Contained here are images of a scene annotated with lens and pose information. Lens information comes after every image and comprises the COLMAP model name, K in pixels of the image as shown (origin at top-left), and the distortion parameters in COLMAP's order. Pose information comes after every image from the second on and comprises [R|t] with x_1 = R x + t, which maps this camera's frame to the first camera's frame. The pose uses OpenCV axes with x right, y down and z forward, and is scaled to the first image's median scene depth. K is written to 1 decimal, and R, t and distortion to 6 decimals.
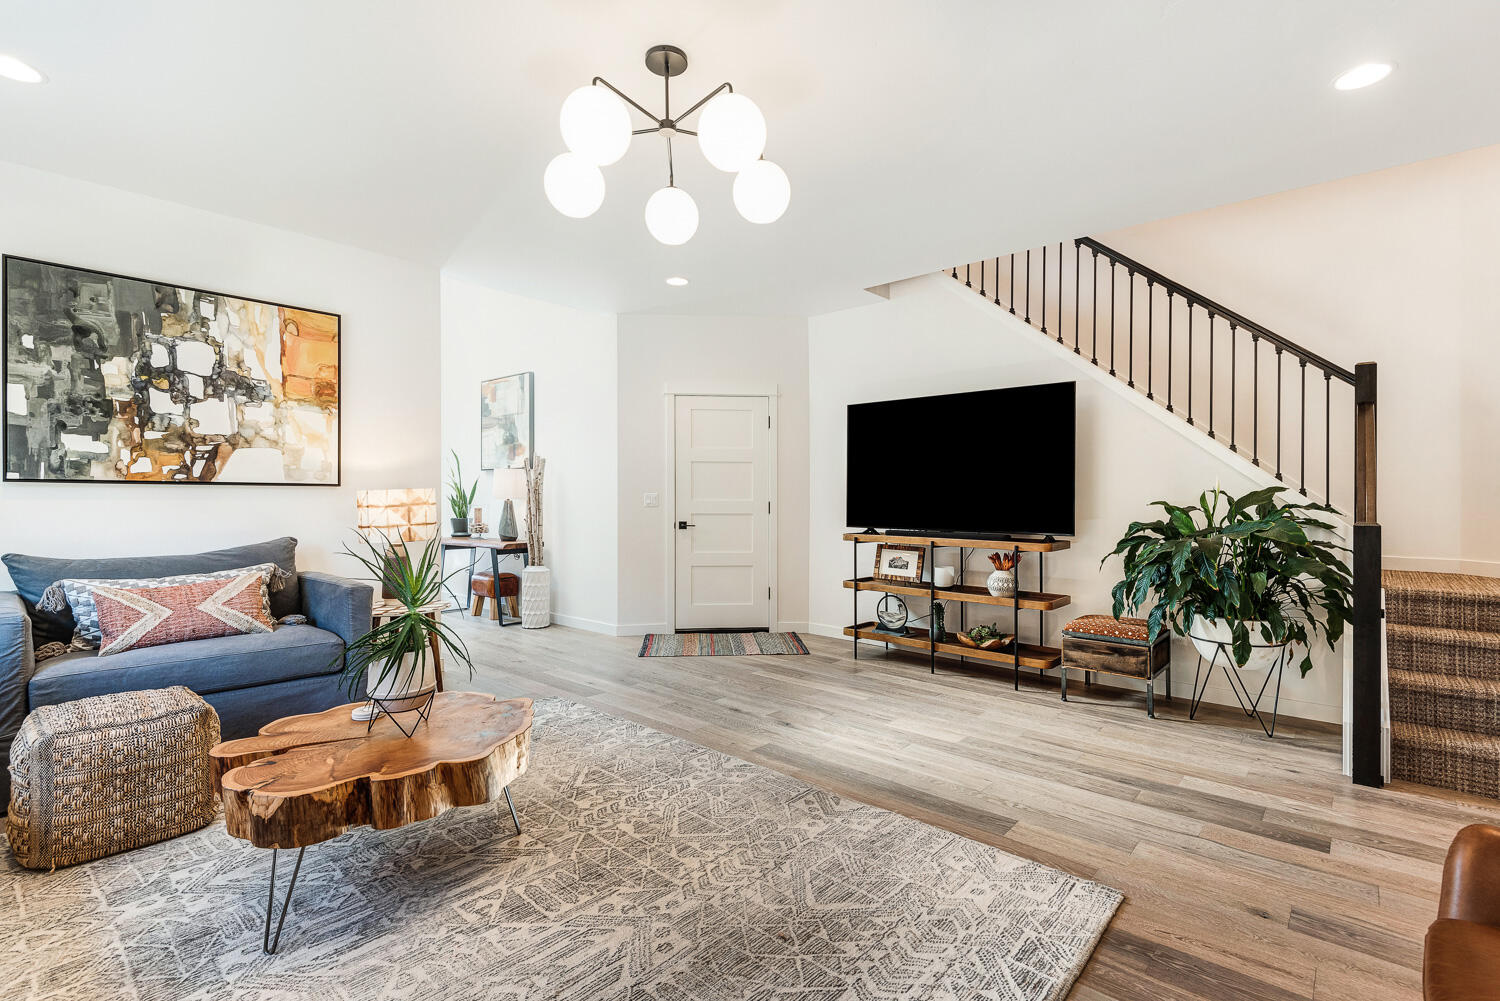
lens RADIAL K [[657.2, 0, 856.0], [0, 657.2, 501.8], [0, 0, 1]] dist [-0.001380, -0.000664]
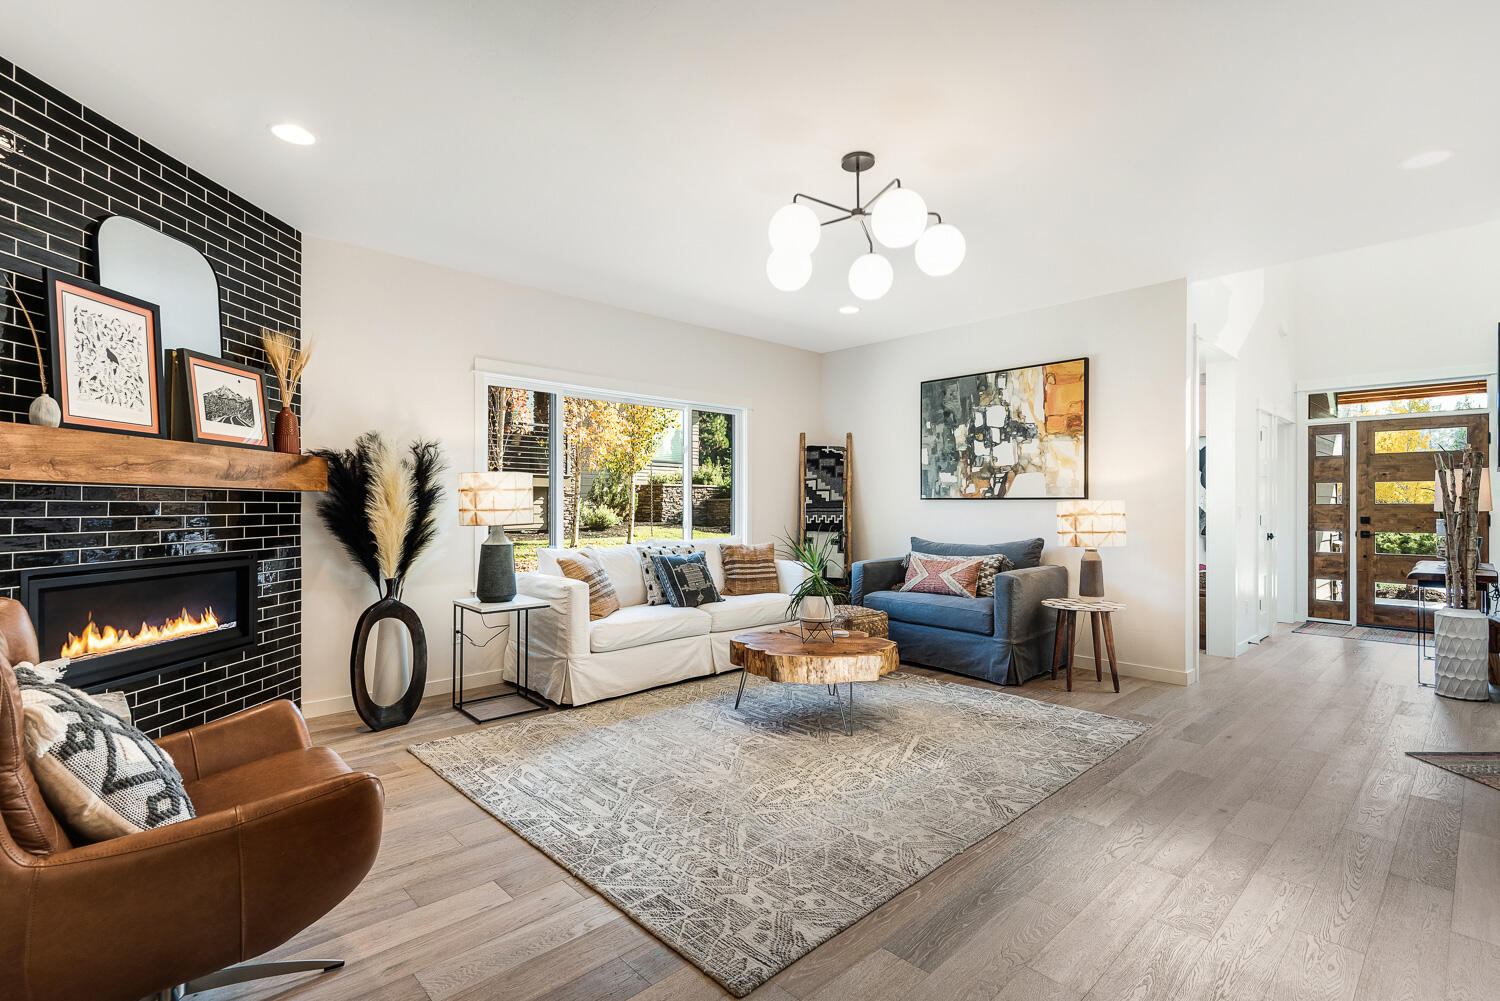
lens RADIAL K [[732.1, 0, 750.0], [0, 732.1, 500.5], [0, 0, 1]] dist [0.005984, -0.000732]
pose [[-0.154477, -0.006274, -0.987977, 0.769858], [-0.003926, 0.999976, -0.005736, -0.012602], [0.987989, 0.002993, -0.154498, 0.709196]]
